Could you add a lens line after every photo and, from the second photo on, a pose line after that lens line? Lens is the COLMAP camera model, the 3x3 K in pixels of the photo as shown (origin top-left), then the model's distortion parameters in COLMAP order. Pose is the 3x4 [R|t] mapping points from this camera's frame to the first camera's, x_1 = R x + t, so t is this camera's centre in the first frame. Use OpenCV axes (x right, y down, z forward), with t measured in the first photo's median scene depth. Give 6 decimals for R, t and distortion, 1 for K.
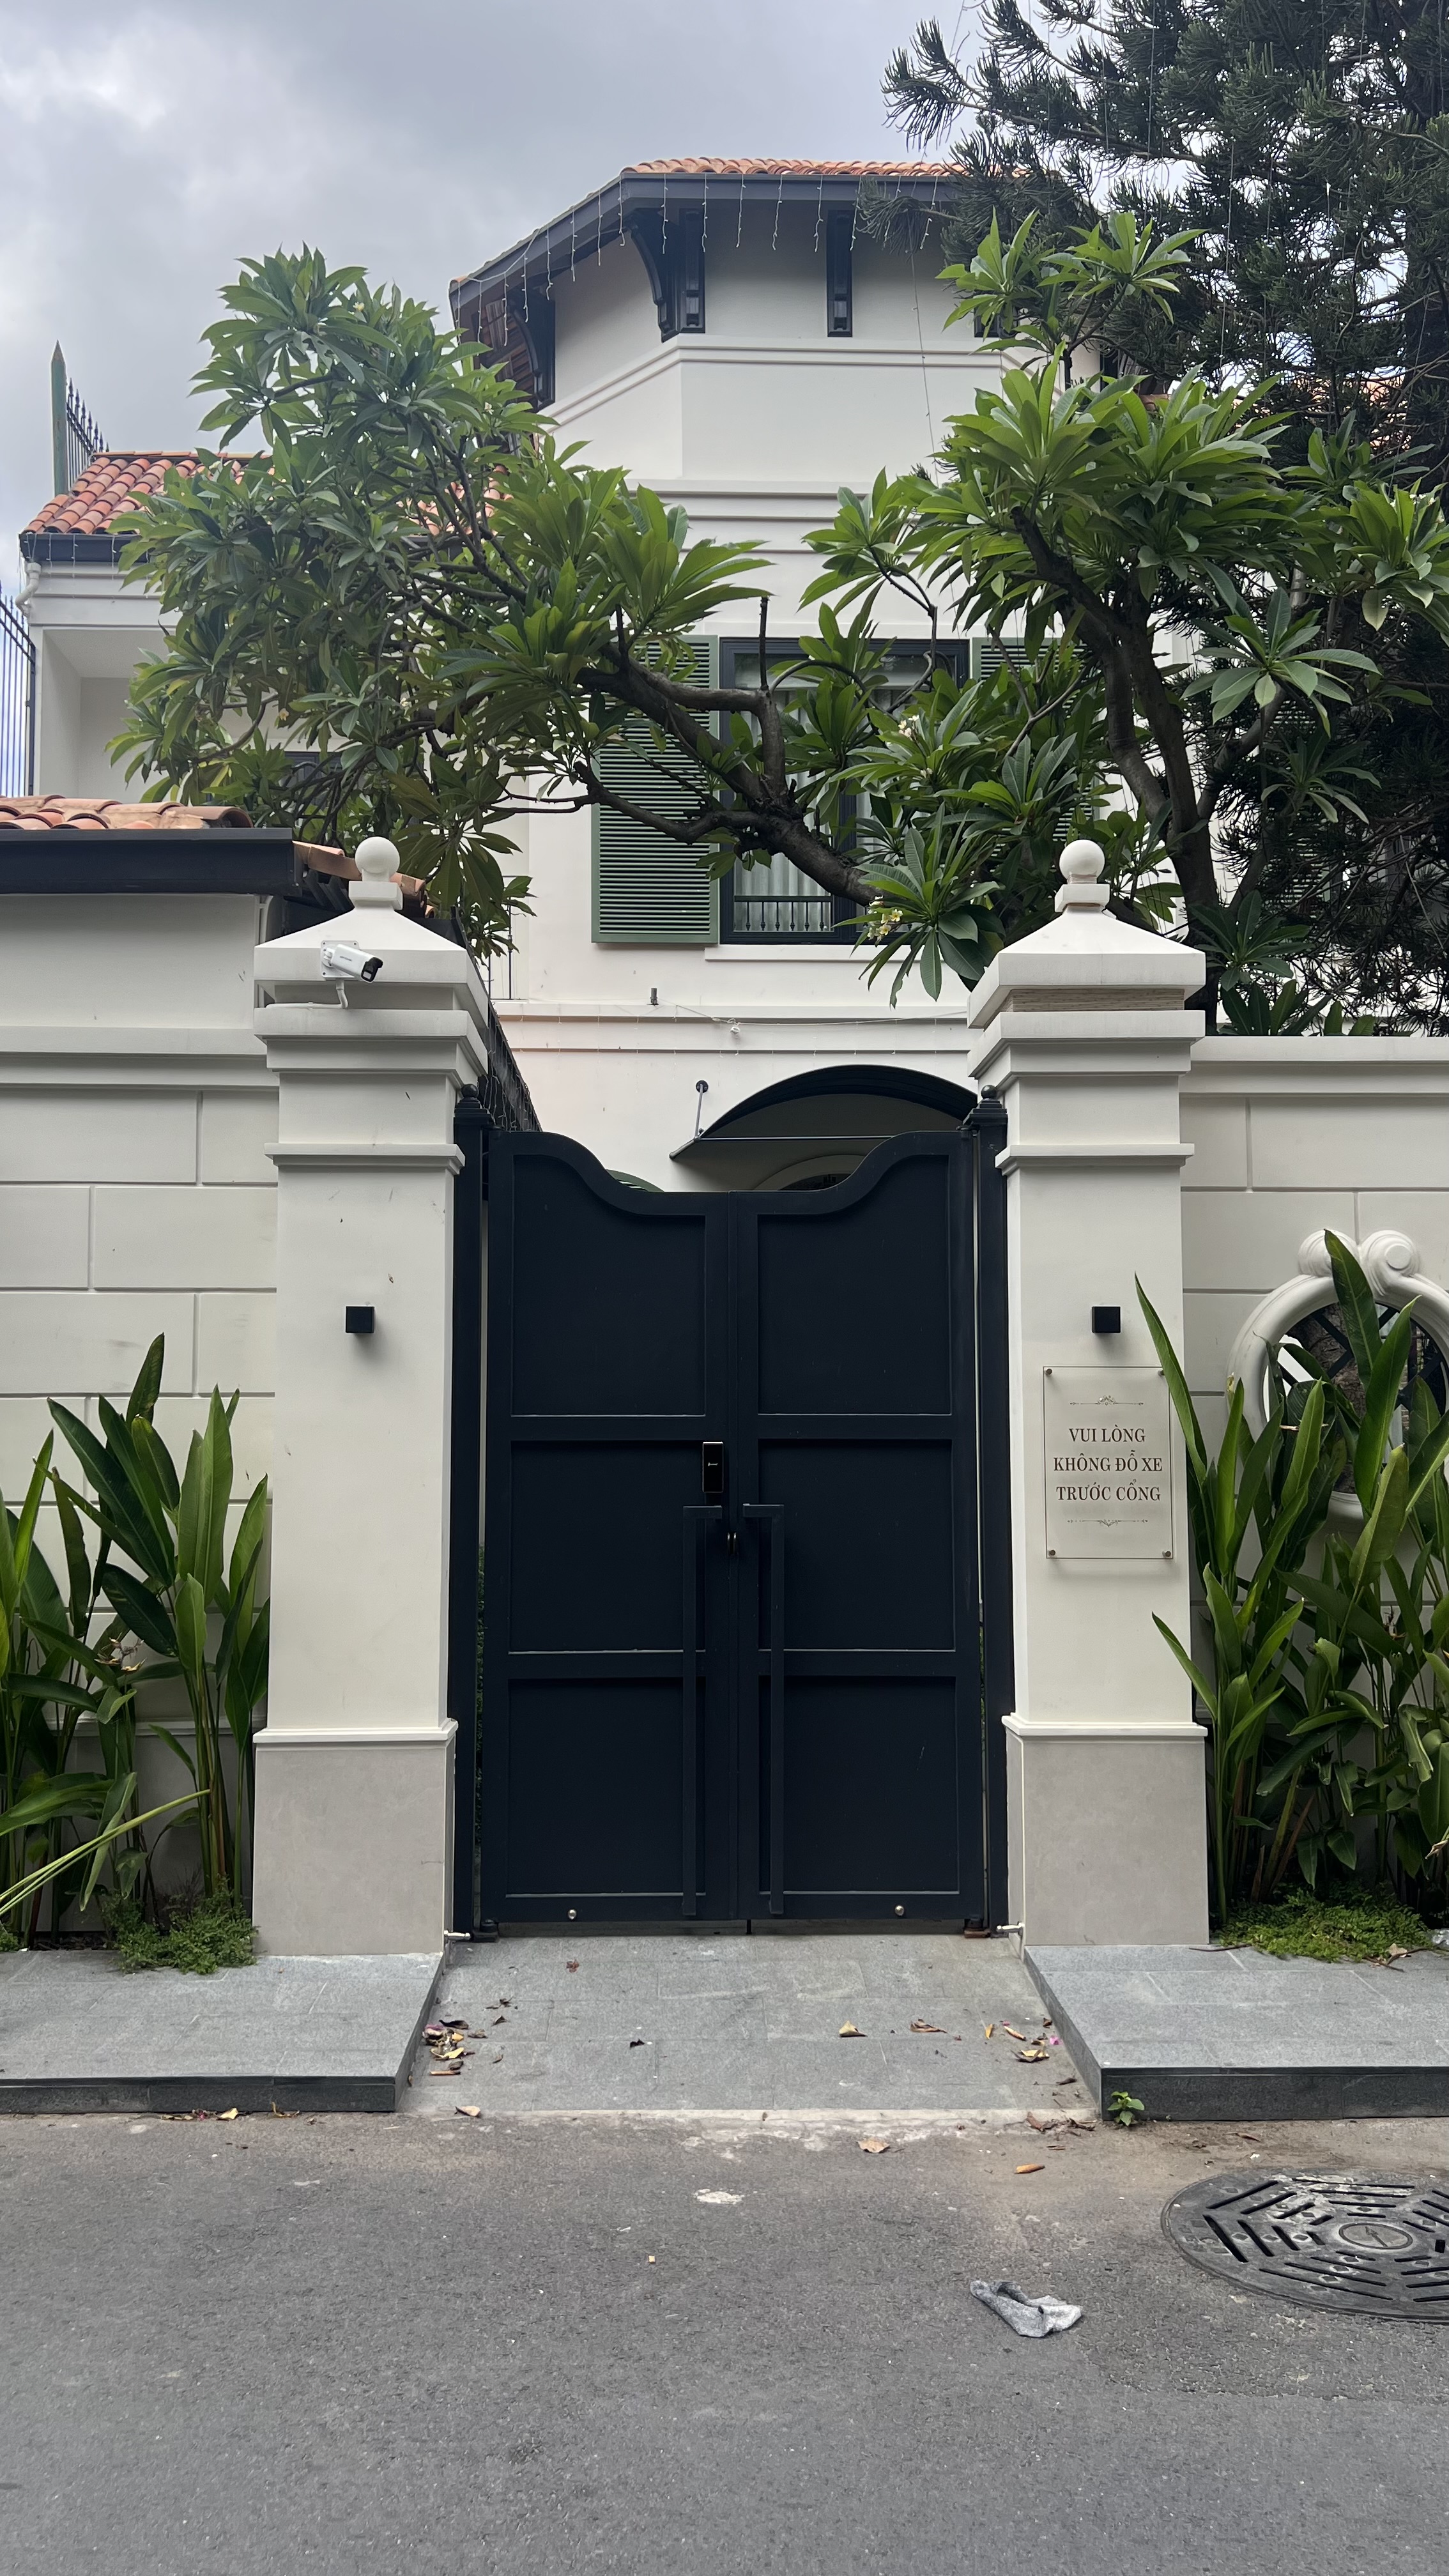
lens RADIAL K [[1953.5, 0, 715.3], [0, 1953.5, 1291.5], [0, 0, 1]] dist [0.036135, -0.036881]
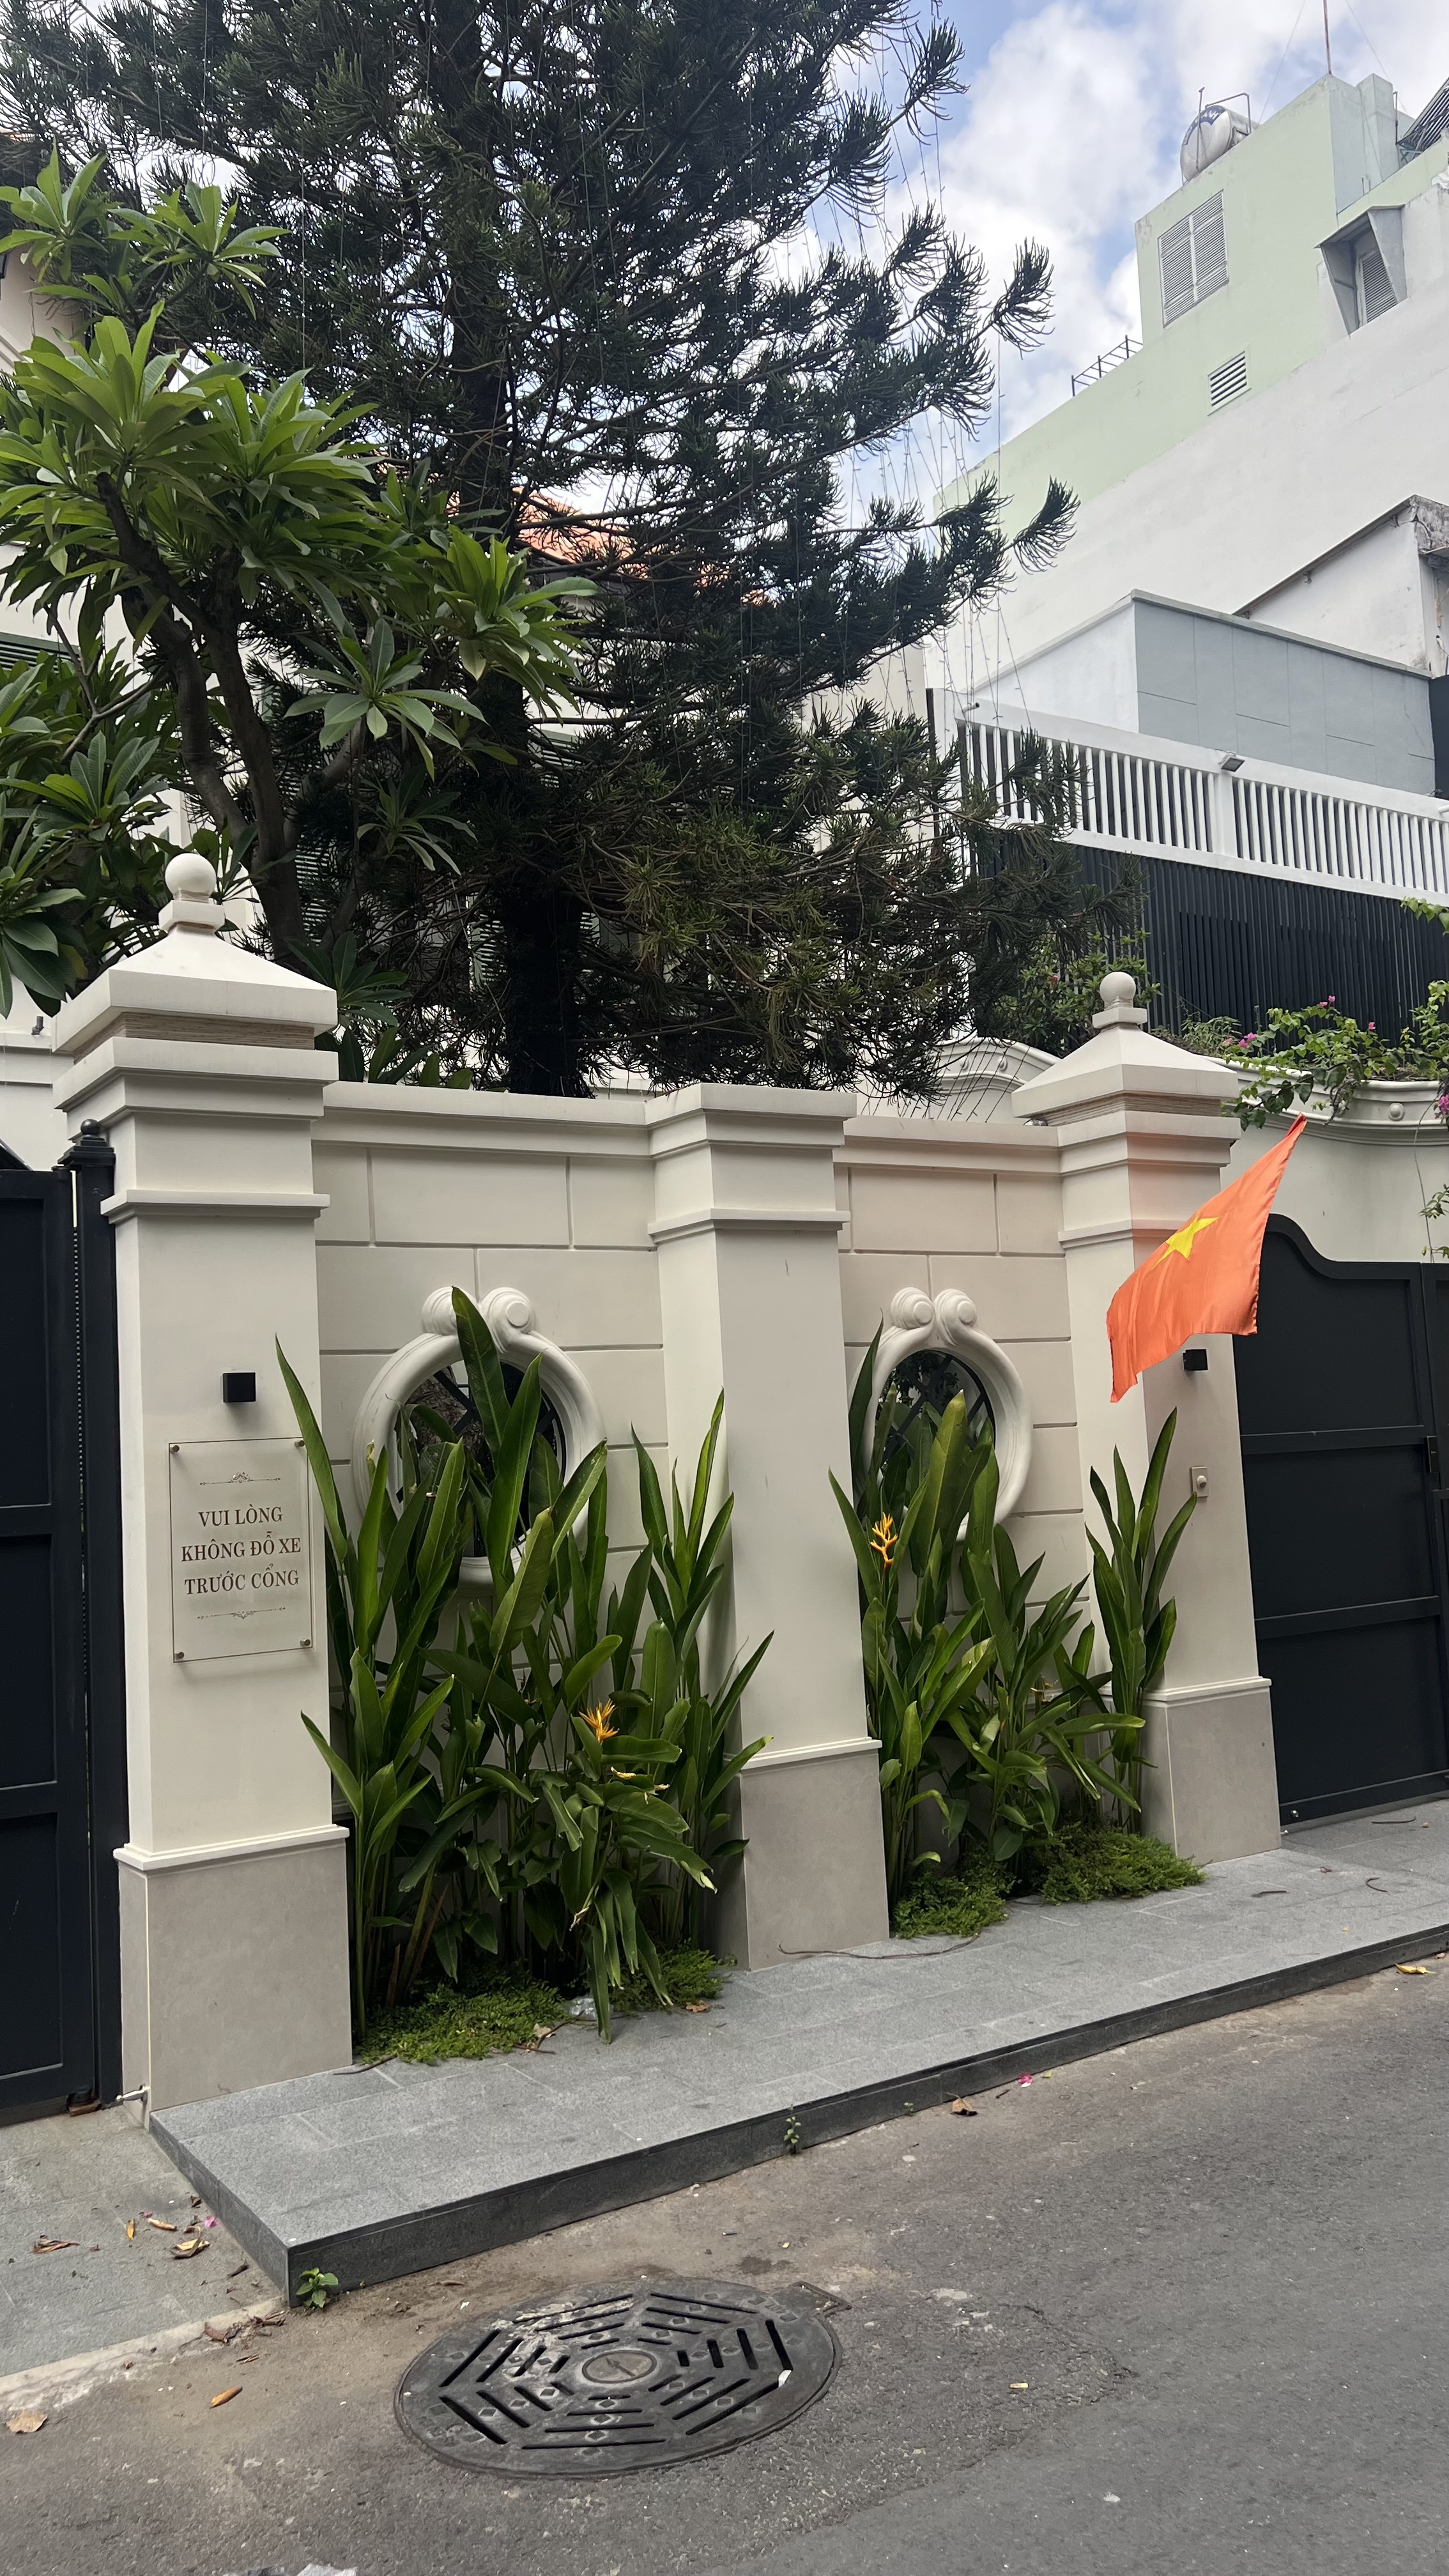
lens RADIAL K [[1953.5, 0, 768.7], [0, 1953.5, 1292.5], [0, 0, 1]] dist [0.036135, -0.036881]
pose [[0.849791, -0.000124, 0.527120, -0.066778], [0.012940, 0.999704, -0.020625, -0.007384], [-0.526961, 0.024348, 0.849541, 0.105813]]
